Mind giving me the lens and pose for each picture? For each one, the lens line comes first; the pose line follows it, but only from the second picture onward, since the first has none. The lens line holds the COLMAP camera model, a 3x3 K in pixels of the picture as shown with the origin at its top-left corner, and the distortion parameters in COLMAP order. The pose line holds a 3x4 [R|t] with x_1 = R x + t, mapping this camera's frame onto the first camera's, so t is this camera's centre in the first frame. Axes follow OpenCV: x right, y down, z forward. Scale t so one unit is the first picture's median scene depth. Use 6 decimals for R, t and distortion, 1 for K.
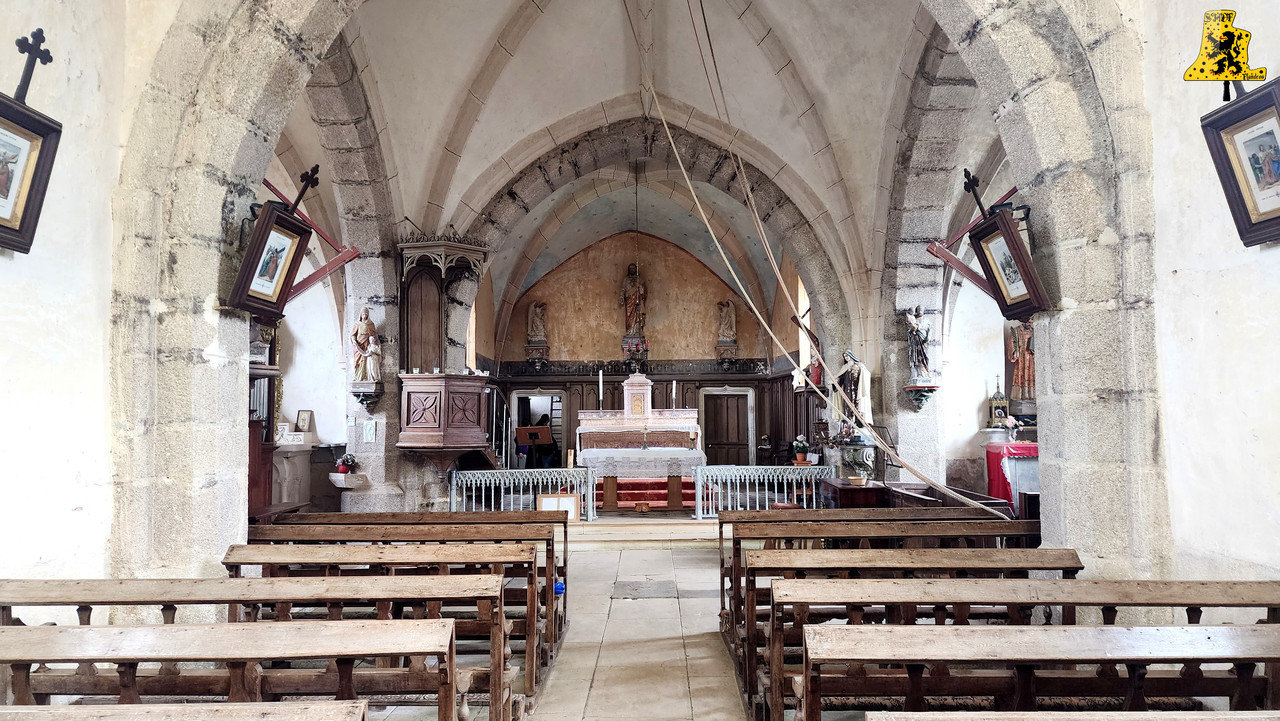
lens RADIAL K [[849.0, 0, 649.8], [0, 849.0, 367.3], [0, 0, 1]] dist [0.124428, -0.137046]
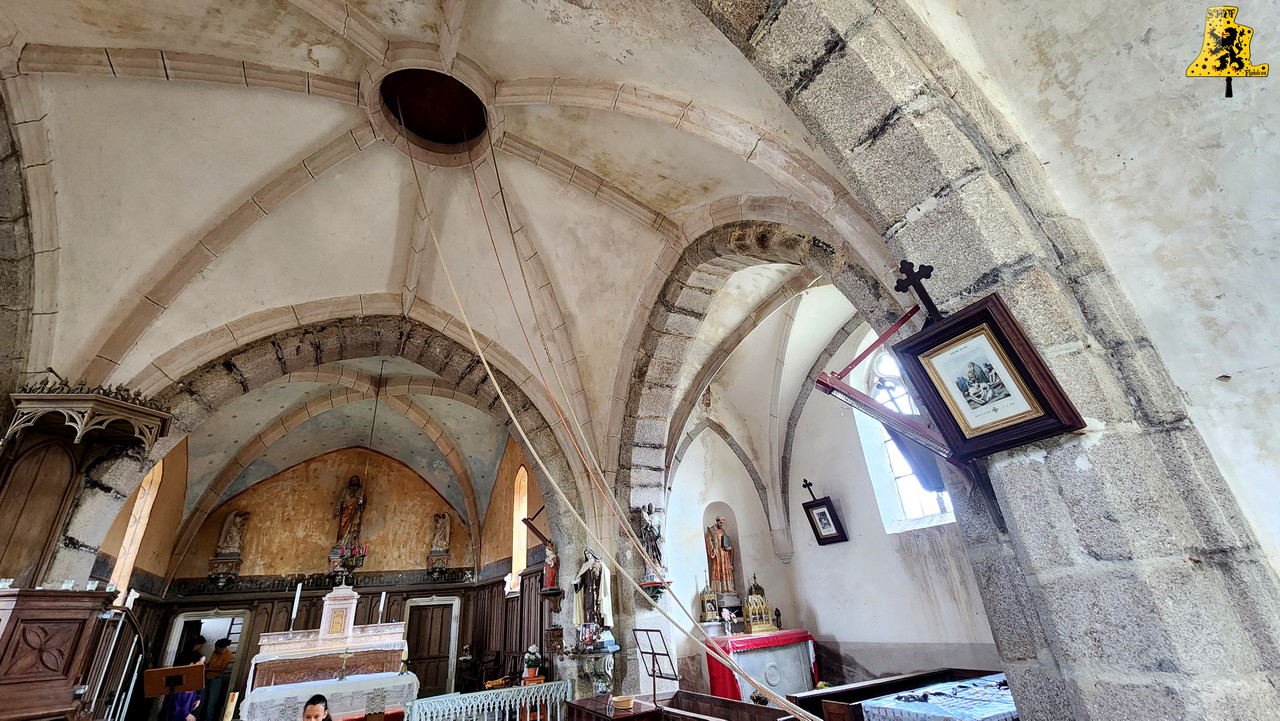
lens RADIAL K [[526.8, 0, 639.8], [0, 526.8, 351.3], [0, 0, 1]] dist [0.000300, -0.000395]
pose [[0.887743, 0.151836, 0.434579, -0.023620], [0.035237, 0.918856, -0.393017, 0.014111], [-0.458990, 0.364211, 0.810357, 0.374865]]
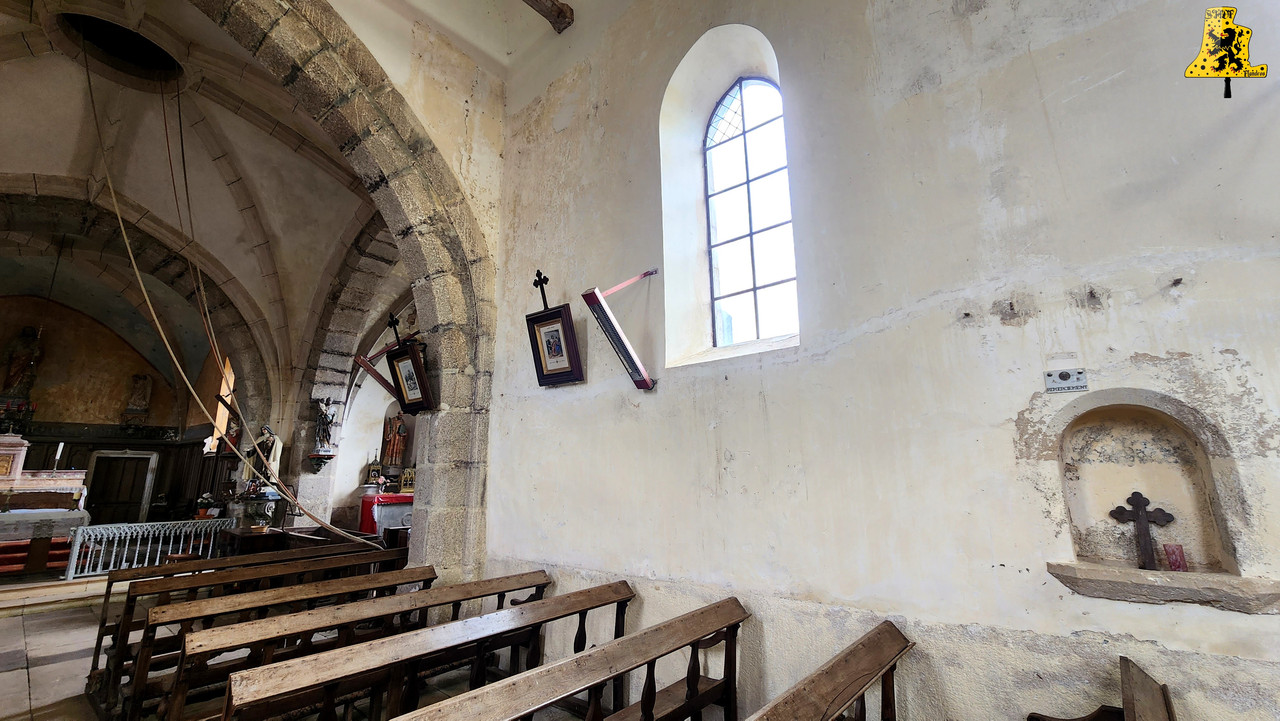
lens RADIAL K [[526.8, 0, 639.8], [0, 526.8, 351.3], [0, 0, 1]] dist [0.000300, -0.000395]
pose [[0.648196, 0.173725, 0.741391, -0.015603], [-0.042597, 0.980376, -0.192482, -0.000307], [-0.760281, 0.093185, 0.642876, 0.033644]]
